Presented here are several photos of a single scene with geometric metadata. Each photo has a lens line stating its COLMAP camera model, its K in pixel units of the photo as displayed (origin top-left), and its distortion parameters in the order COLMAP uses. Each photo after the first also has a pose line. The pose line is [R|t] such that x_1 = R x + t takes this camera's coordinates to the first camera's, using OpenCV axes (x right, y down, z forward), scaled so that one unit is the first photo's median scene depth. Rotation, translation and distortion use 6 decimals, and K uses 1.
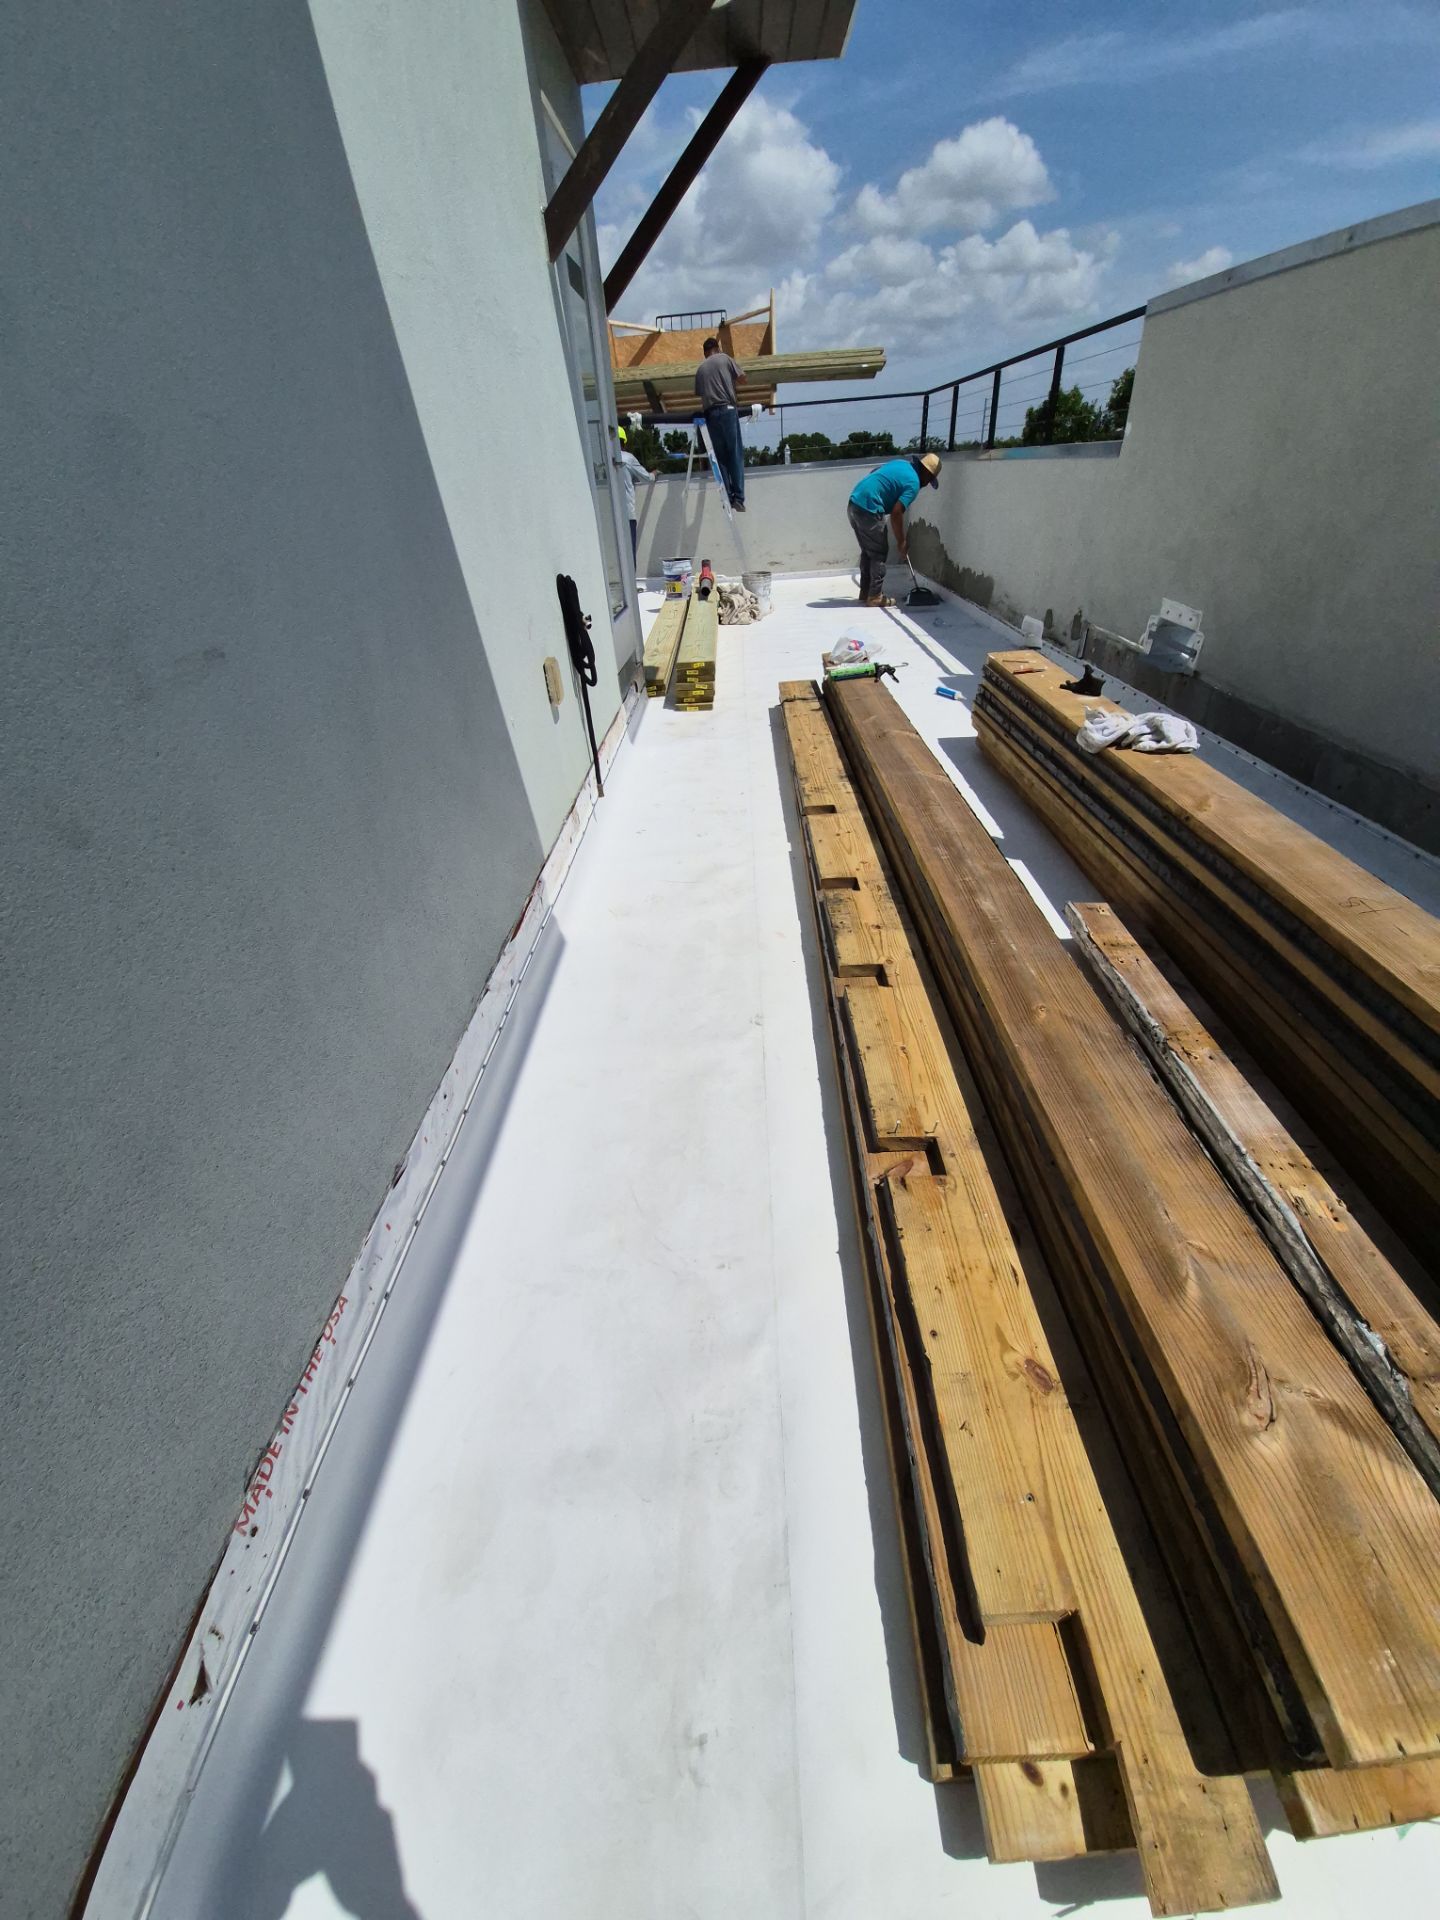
lens RADIAL K [[584.0, 0, 677.4], [0, 584.0, 853.8], [0, 0, 1]] dist [-0.013049, -0.000122]
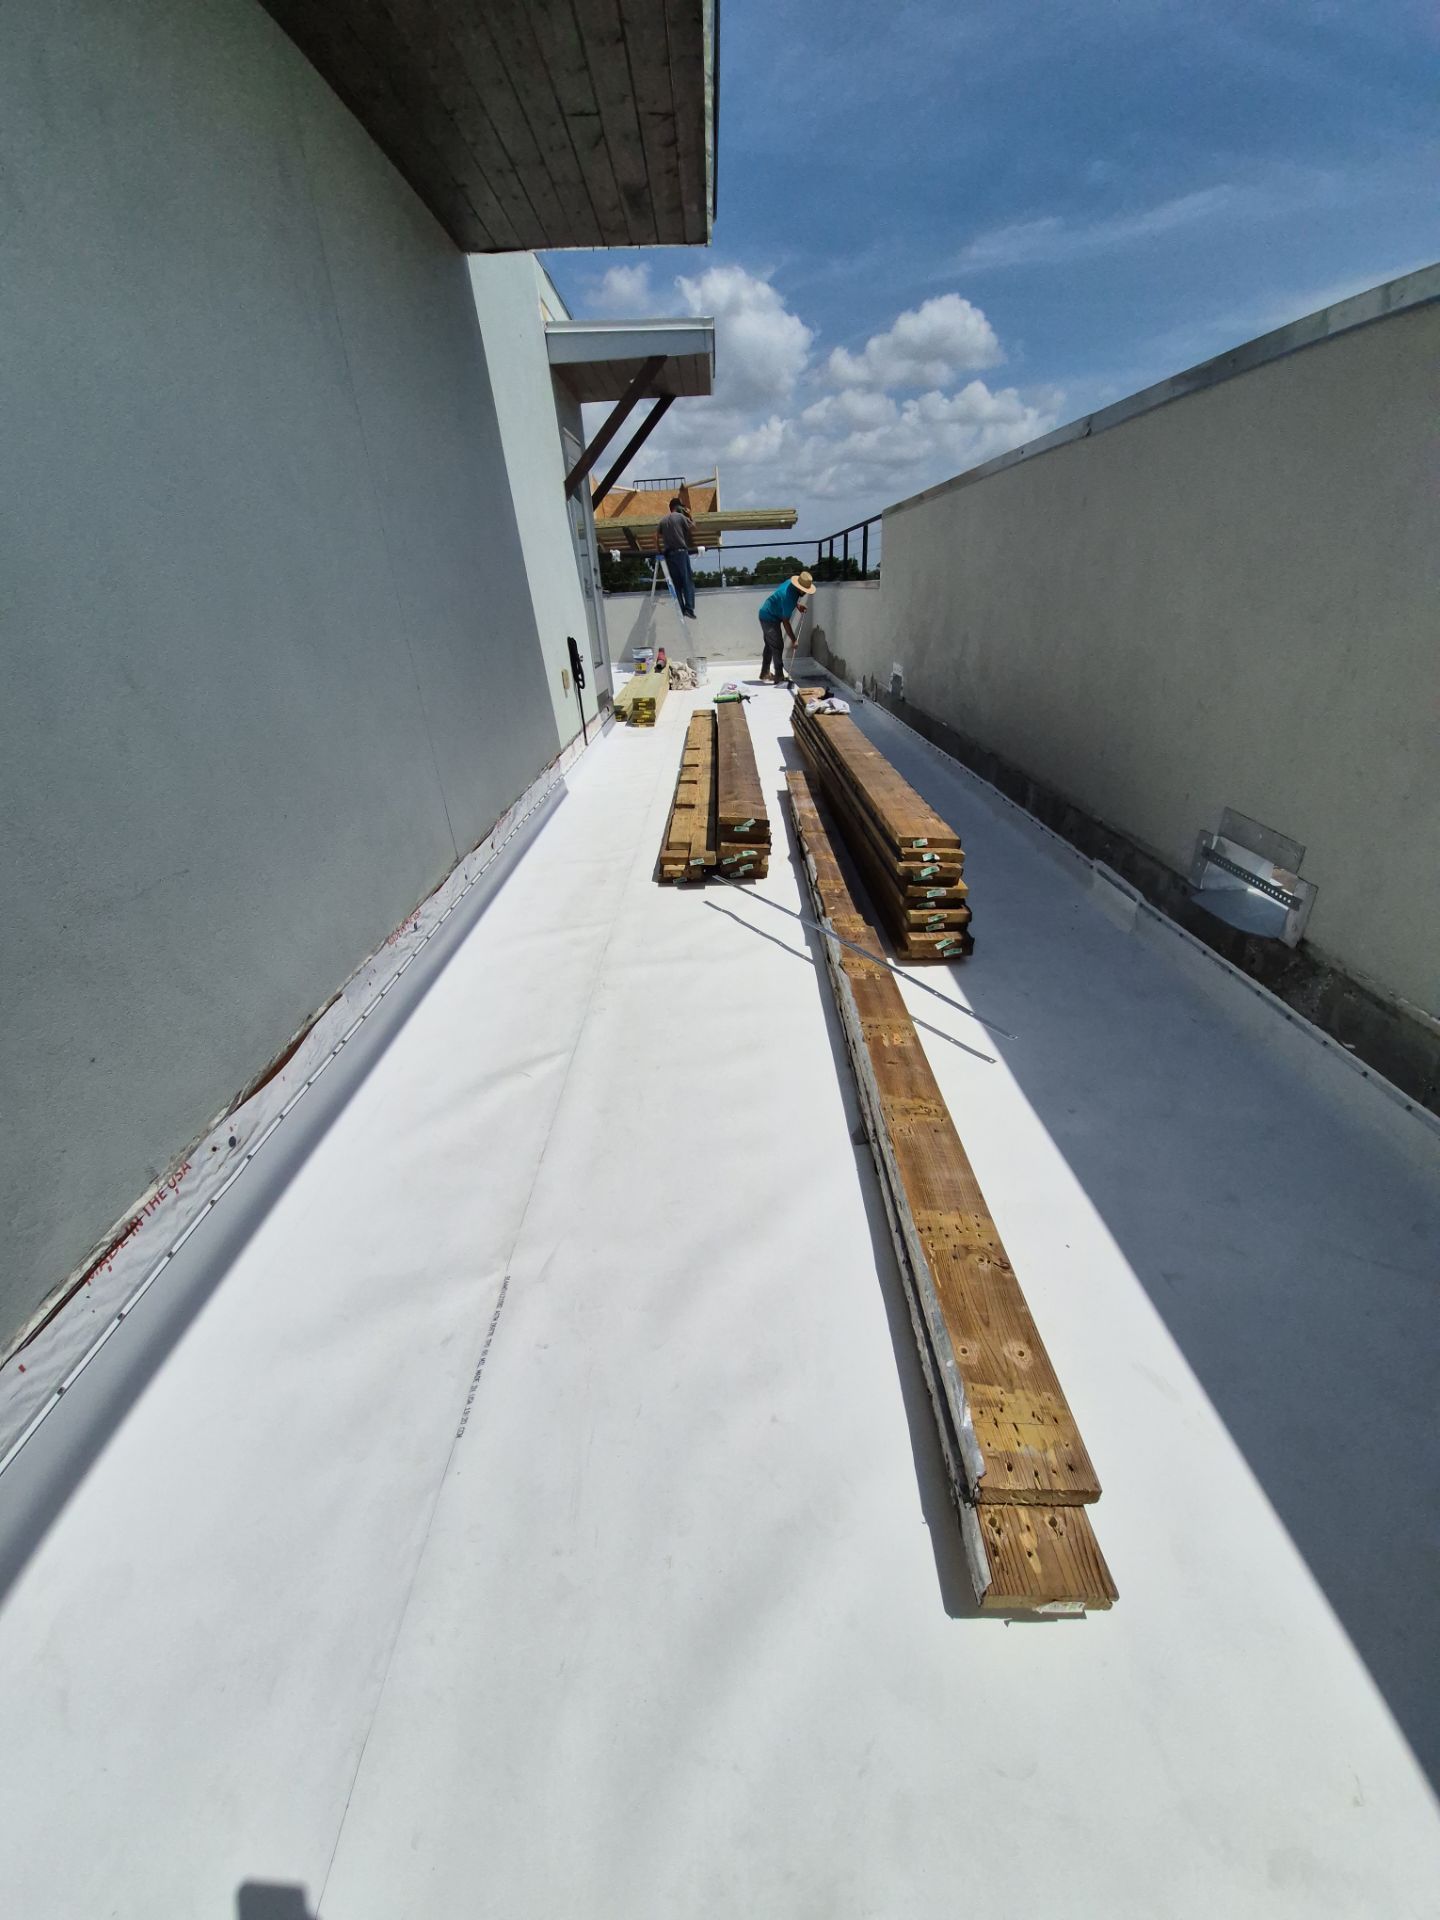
lens RADIAL K [[765.3, 0, 727.1], [0, 765.3, 970.8], [0, 0, 1]] dist [0.000197, -0.006724]
pose [[0.998833, 0.000810, 0.048281, 0.119277], [0.004652, 0.993593, -0.112924, 0.512318], [-0.048063, 0.113017, 0.992430, -0.814939]]
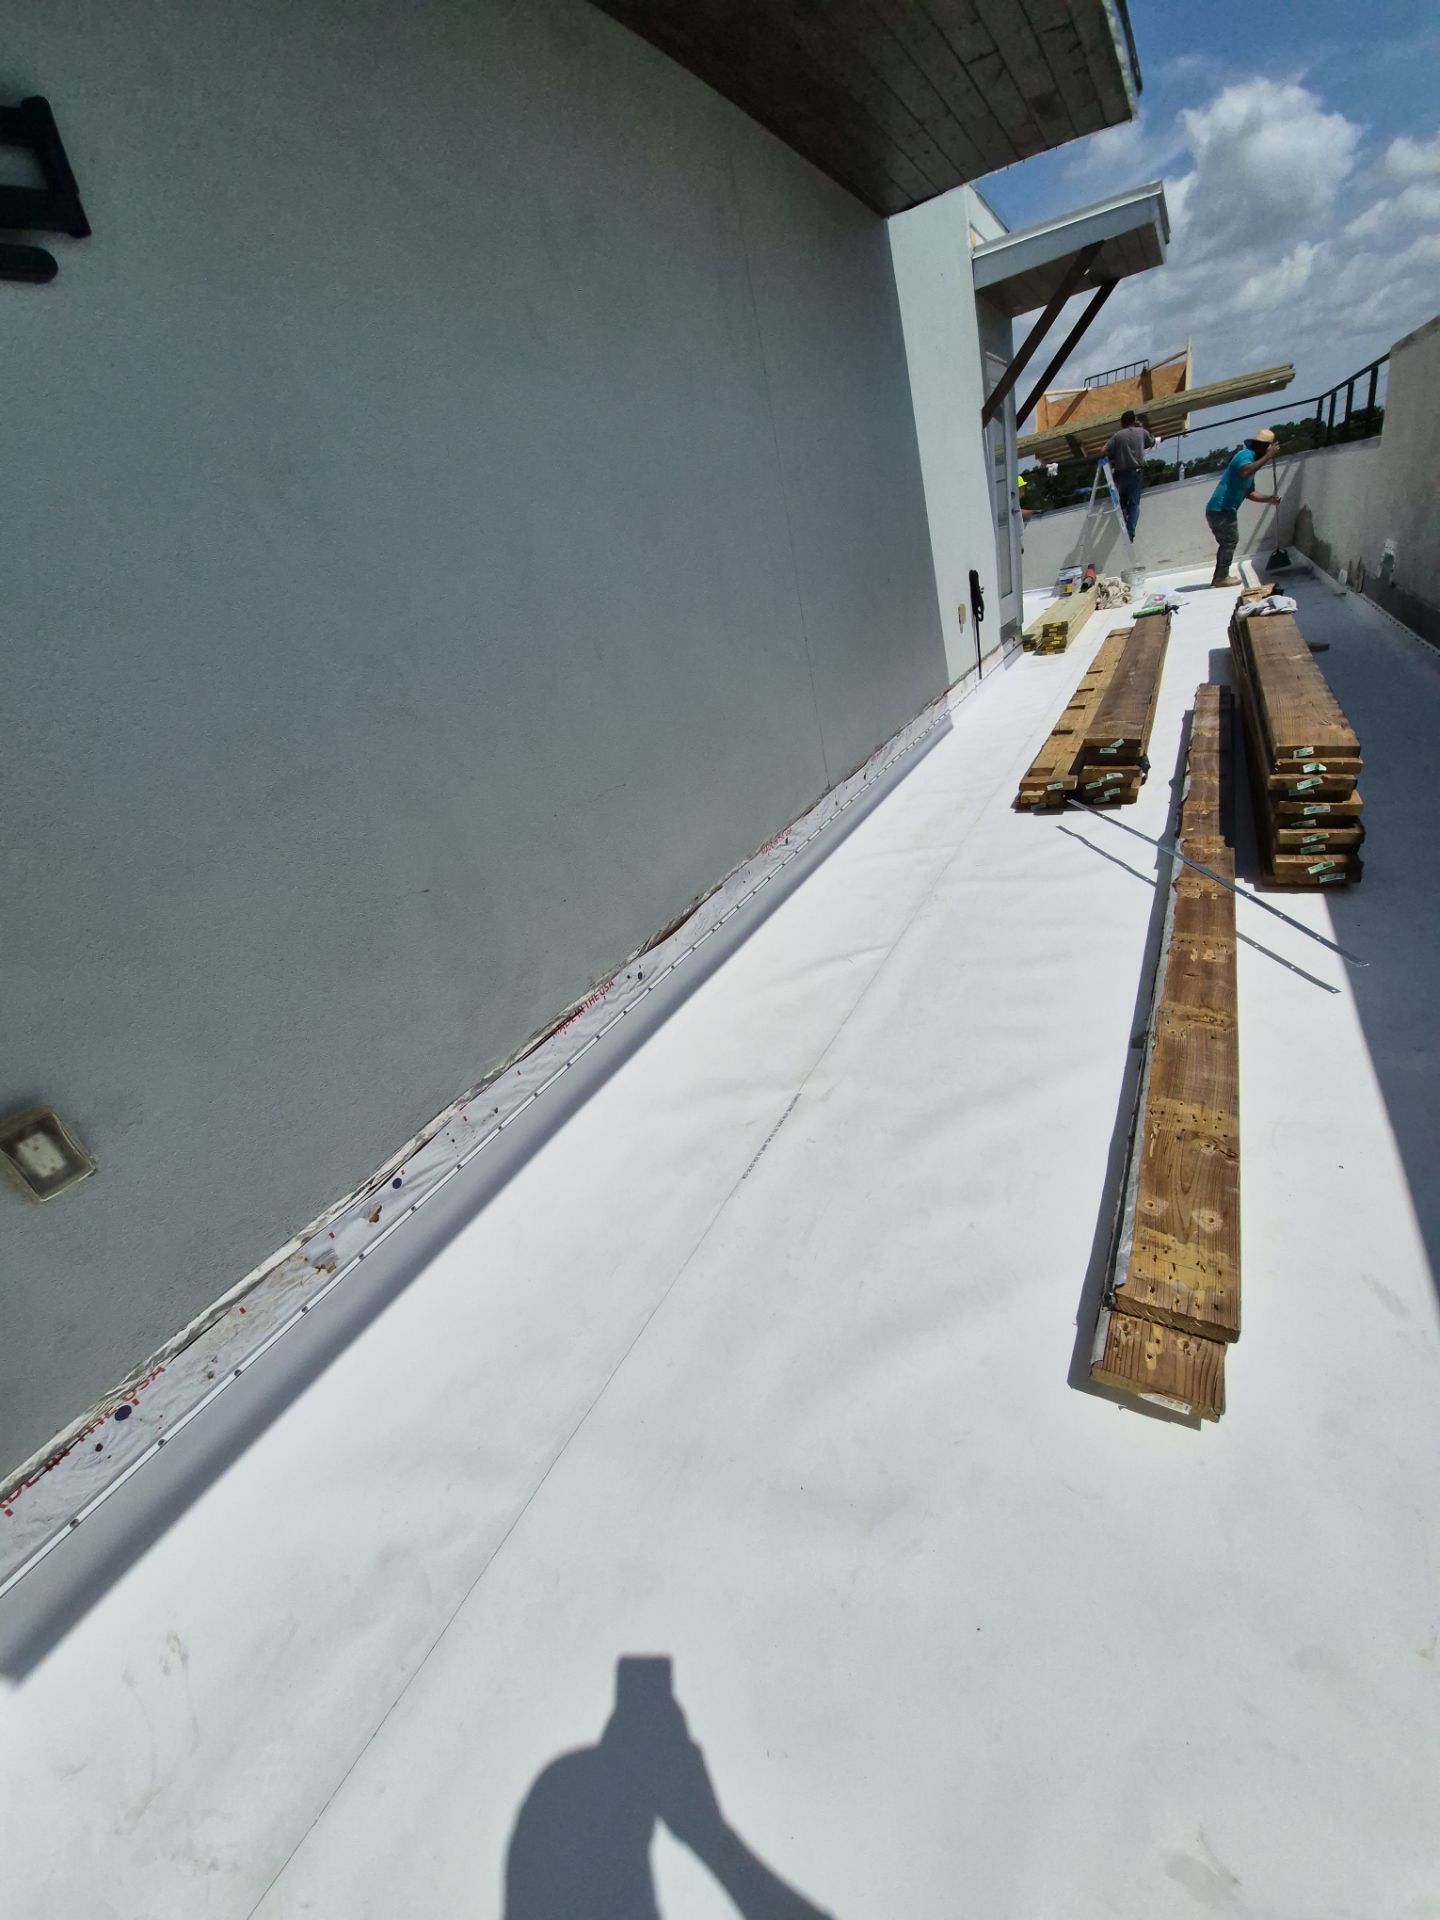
lens RADIAL K [[794.2, 0, 738.6], [0, 794.2, 984.9], [0, 0, 1]] dist [0.019372, -0.020239]
pose [[0.883995, 0.098169, -0.457073, 0.261468], [-0.119379, 0.992691, -0.017676, 0.582245], [0.451997, 0.070190, 0.889253, -0.929621]]
